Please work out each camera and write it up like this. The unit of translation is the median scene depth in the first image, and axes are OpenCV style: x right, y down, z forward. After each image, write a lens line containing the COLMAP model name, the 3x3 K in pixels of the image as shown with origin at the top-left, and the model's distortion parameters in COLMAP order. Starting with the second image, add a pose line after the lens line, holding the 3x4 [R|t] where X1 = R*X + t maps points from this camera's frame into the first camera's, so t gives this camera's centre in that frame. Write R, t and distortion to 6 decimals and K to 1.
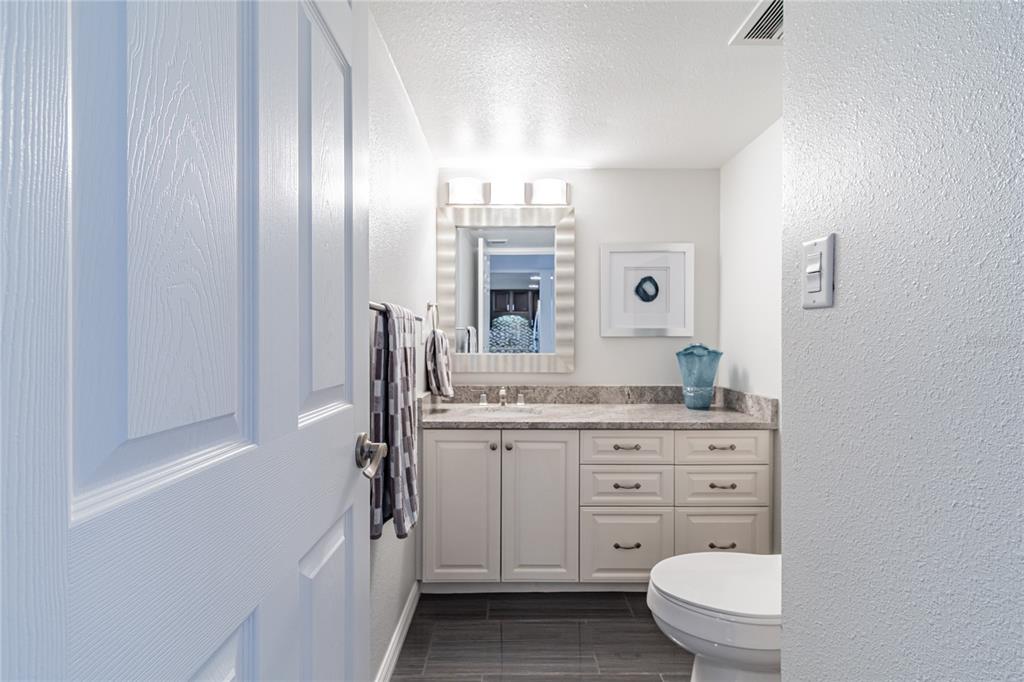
lens RADIAL K [[458.9, 0, 511.1], [0, 458.9, 333.3], [0, 0, 1]] dist [0.001419, -0.000293]
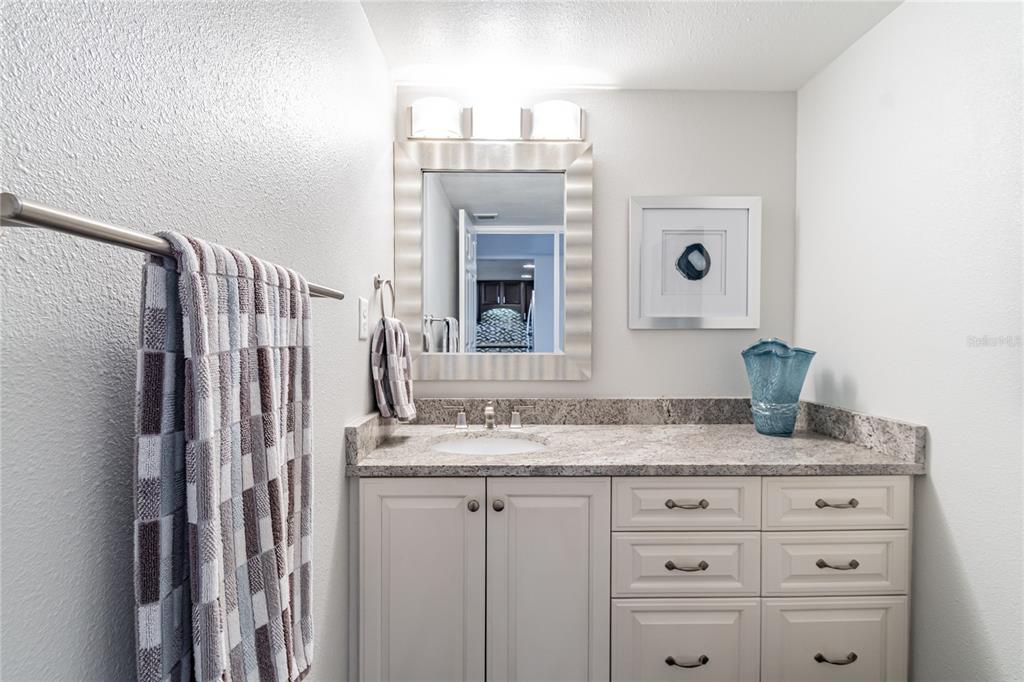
lens RADIAL K [[458.9, 0, 517.4], [0, 458.9, 341.0], [0, 0, 1]] dist [0.001419, -0.000293]
pose [[0.999421, -0.001066, 0.034001, 0.000189], [0.000166, 0.999650, 0.026447, 0.007609], [-0.034017, -0.026426, 0.999072, 0.328151]]
